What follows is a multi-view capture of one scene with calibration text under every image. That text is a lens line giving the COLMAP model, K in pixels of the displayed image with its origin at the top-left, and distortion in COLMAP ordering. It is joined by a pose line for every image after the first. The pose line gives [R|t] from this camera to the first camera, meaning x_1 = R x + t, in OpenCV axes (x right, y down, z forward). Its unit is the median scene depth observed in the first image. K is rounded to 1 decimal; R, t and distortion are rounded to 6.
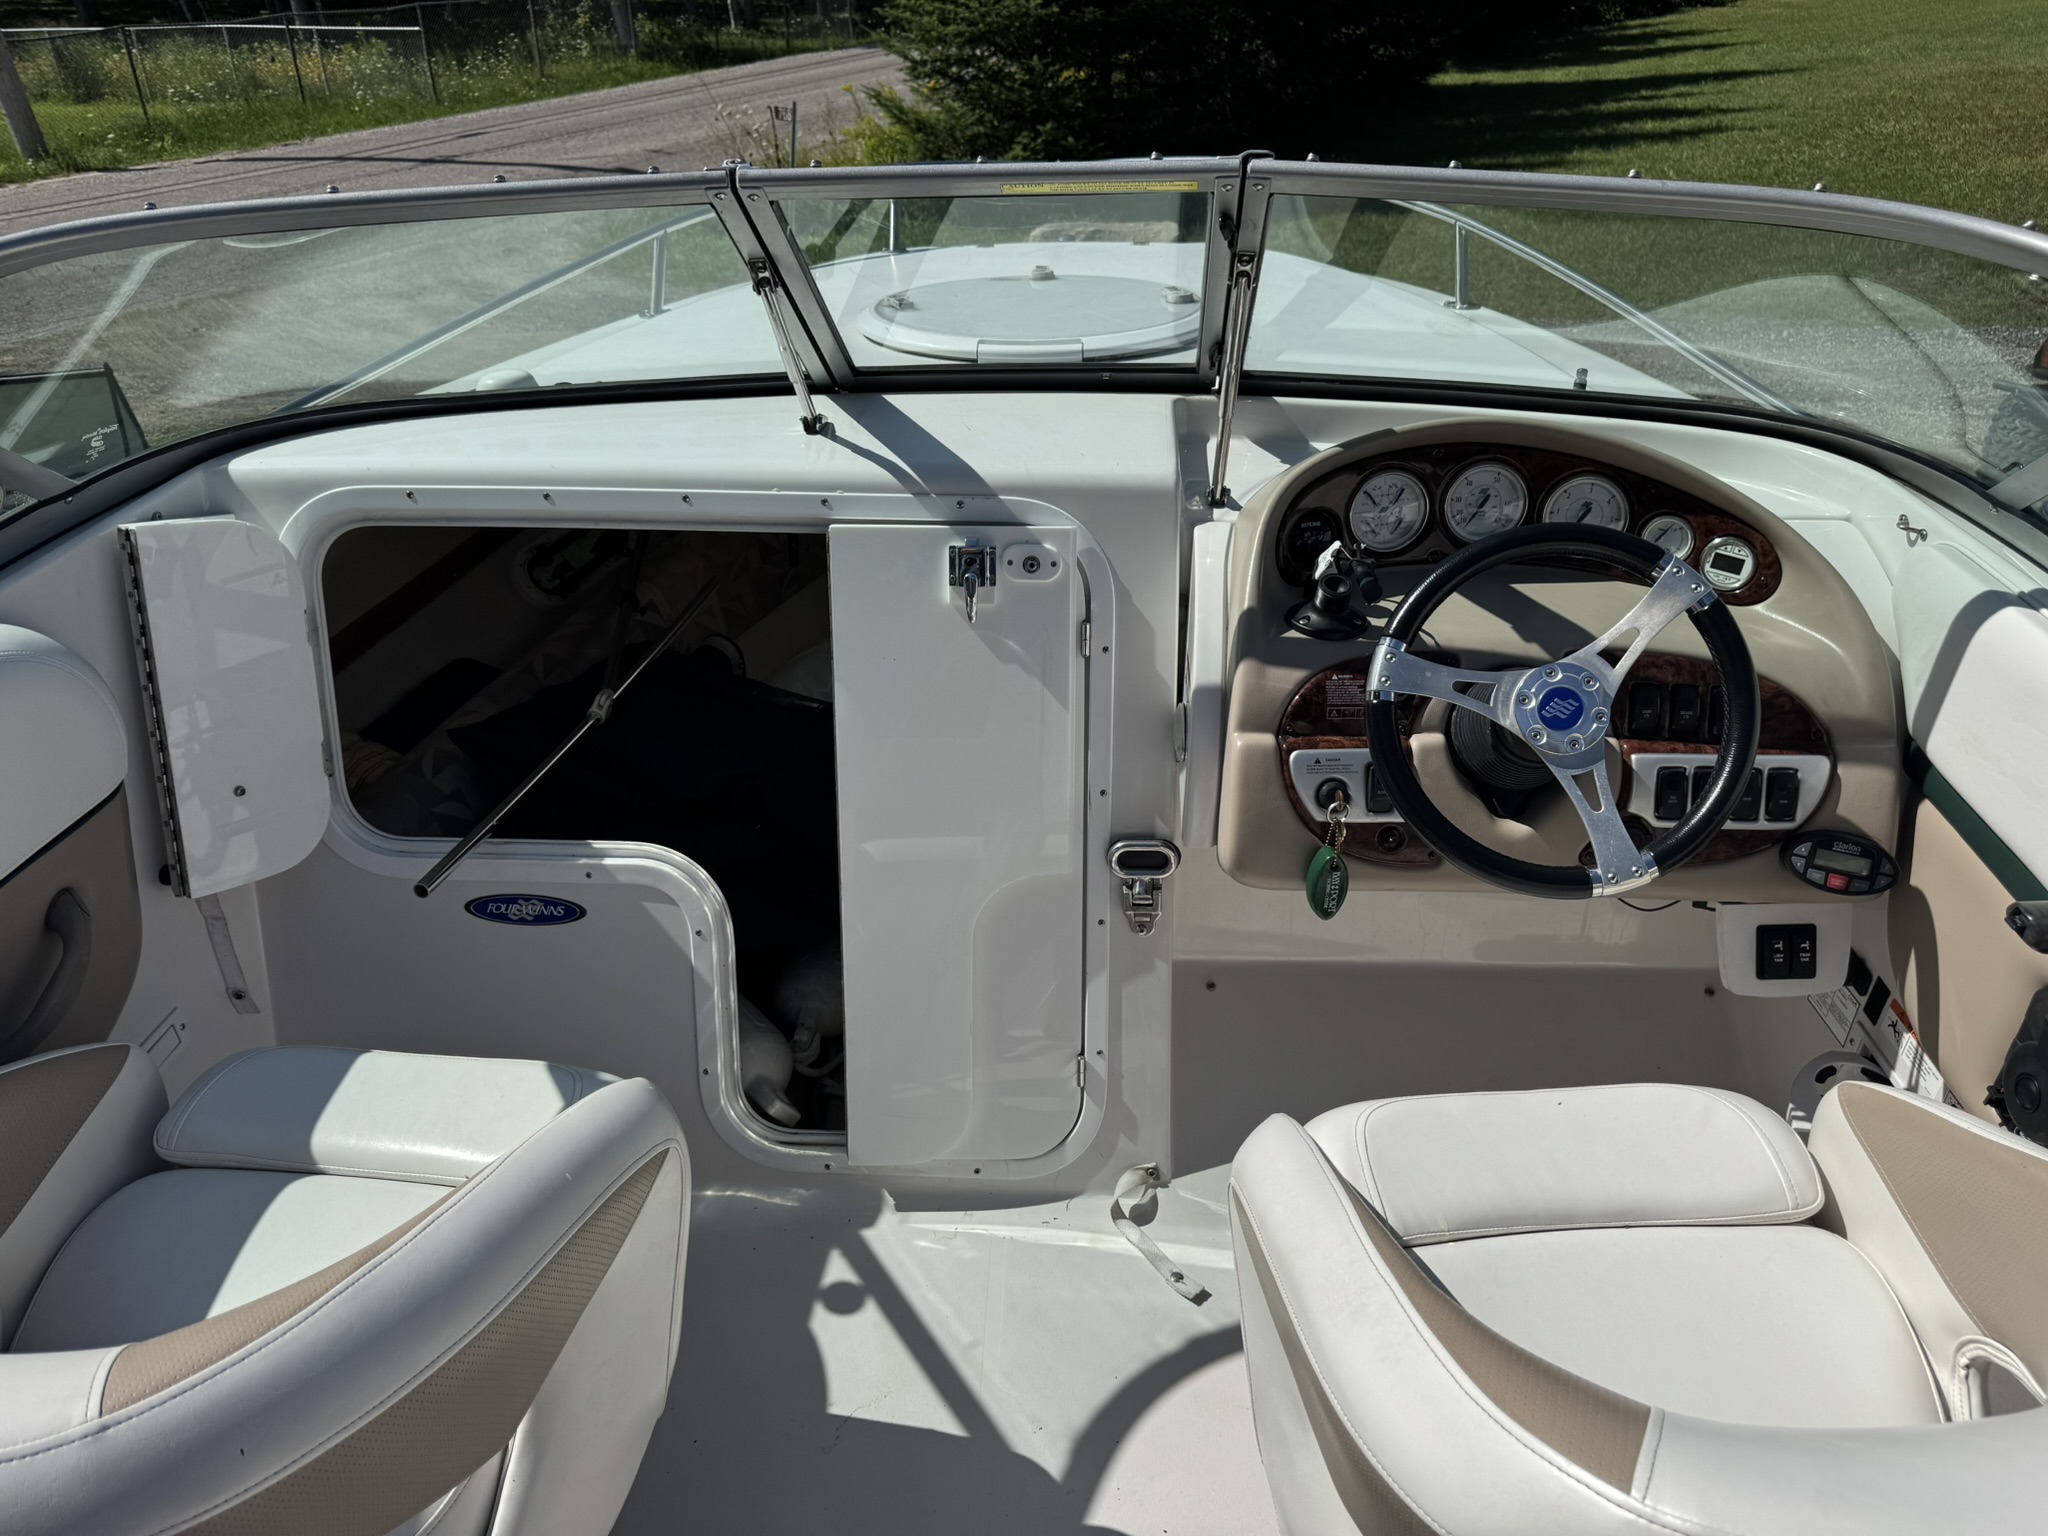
lens RADIAL K [[1427.8, 0, 1025.0], [0, 1427.8, 774.0], [0, 0, 1]] dist [0.042433, -0.041635]
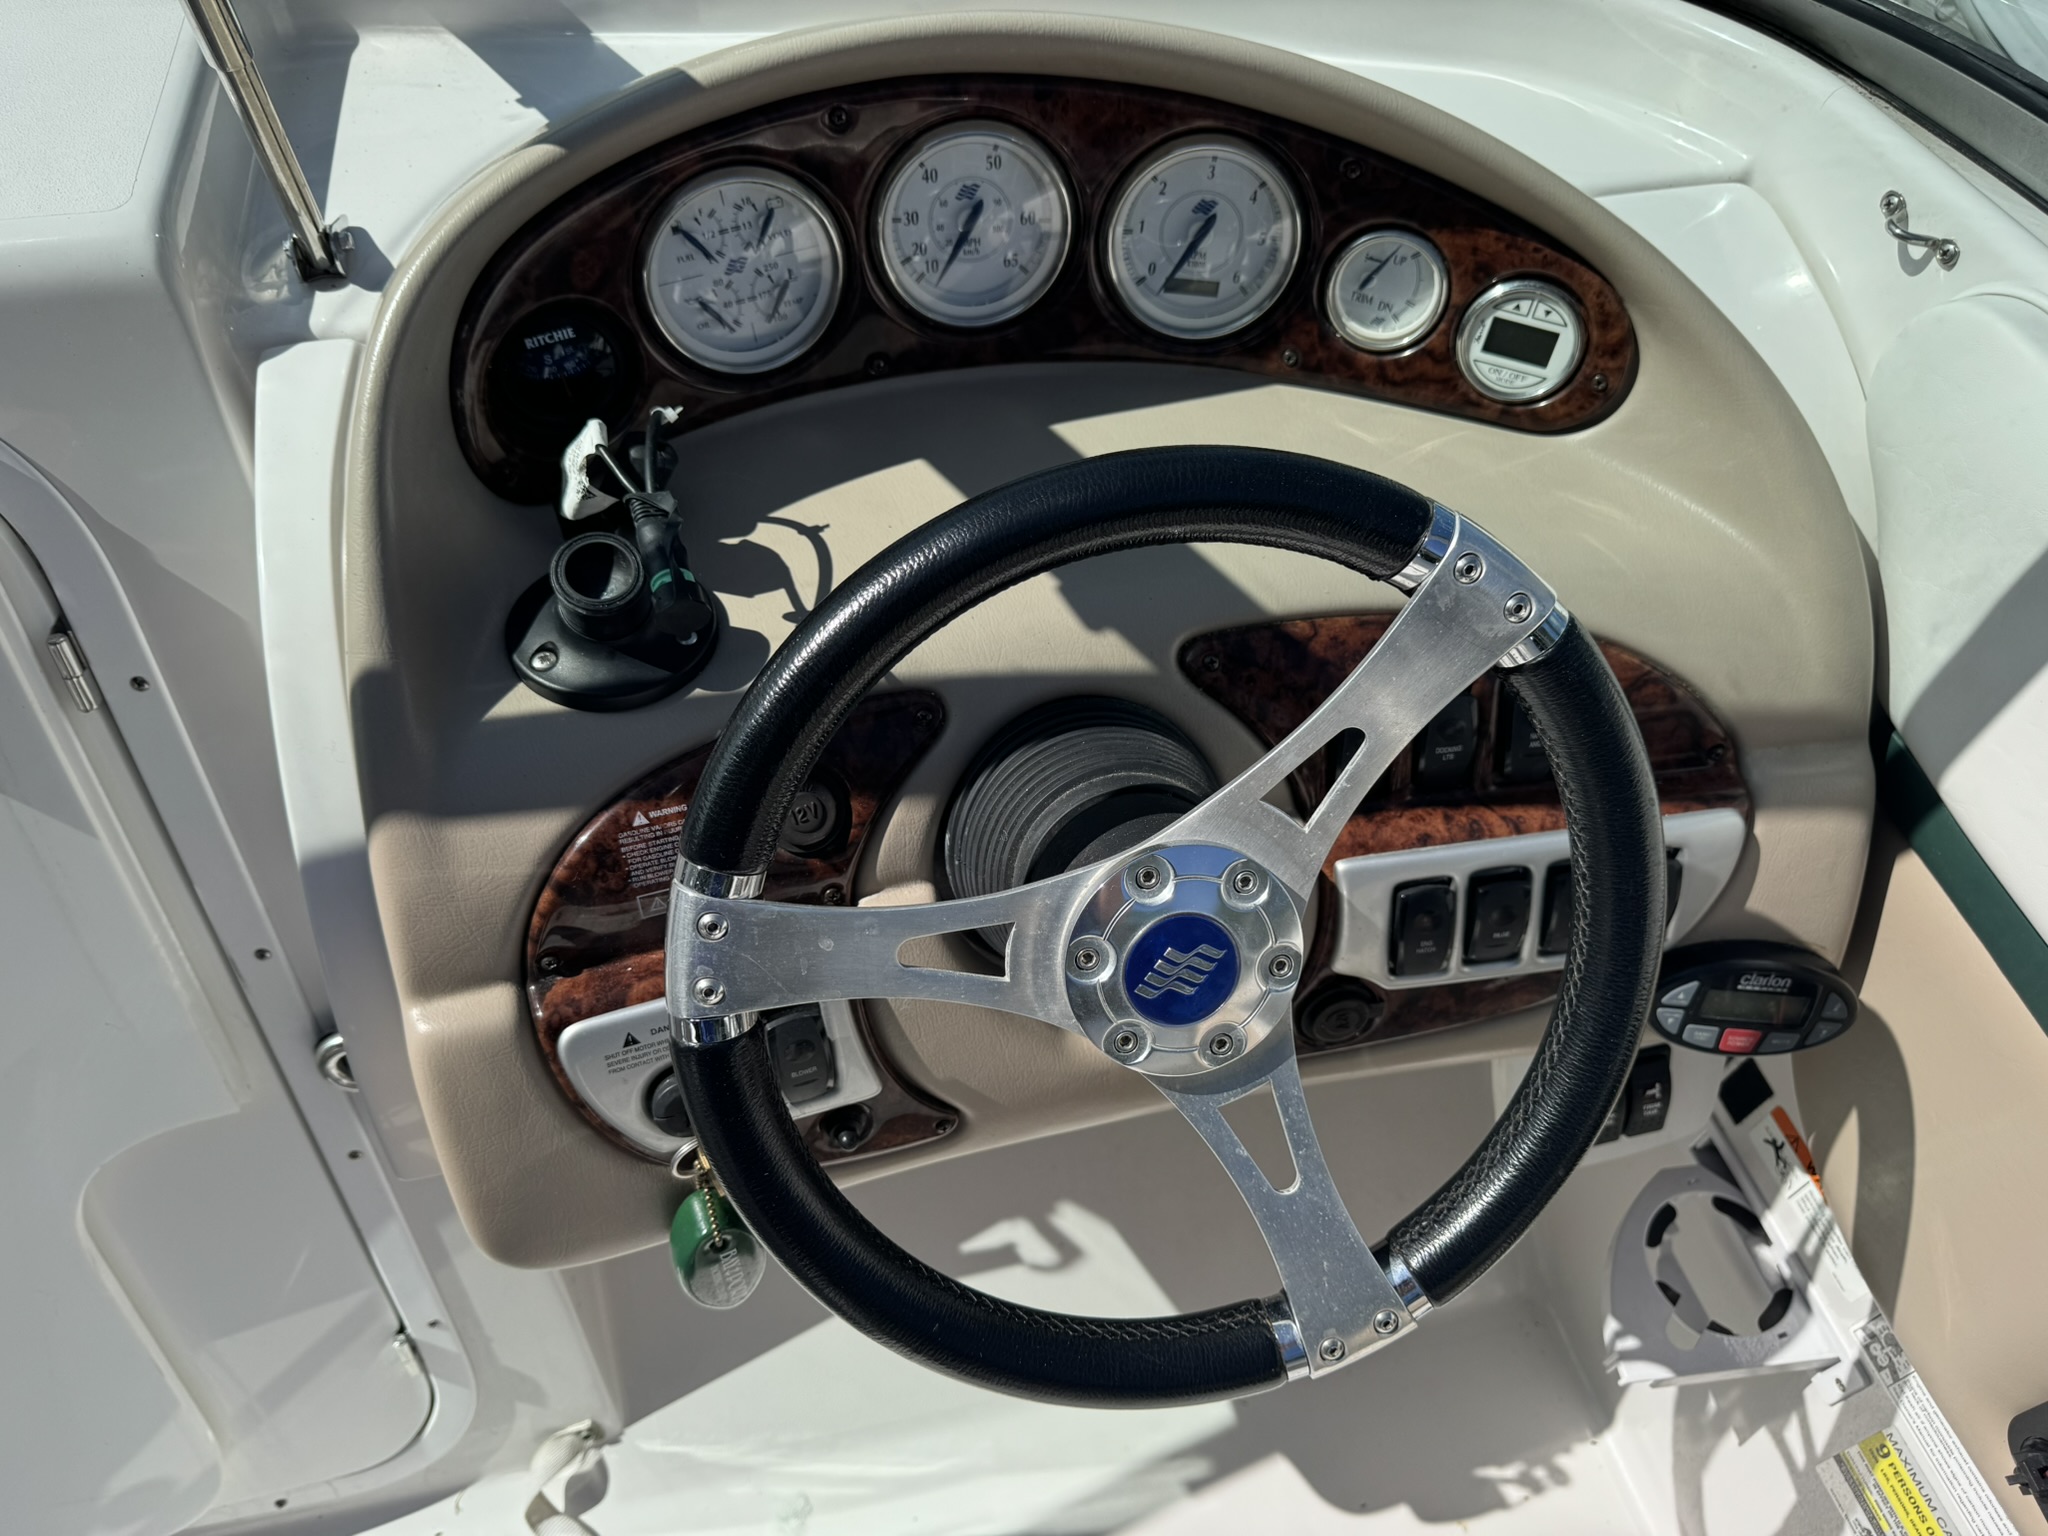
lens RADIAL K [[1439.4, 0, 1005.5], [0, 1439.4, 764.3], [0, 0, 1]] dist [0.110312, -0.158353]
pose [[0.964538, -0.193219, 0.179814, 0.239327], [0.117014, 0.923678, 0.364866, -0.210329], [-0.236589, -0.330887, 0.913531, 0.602421]]
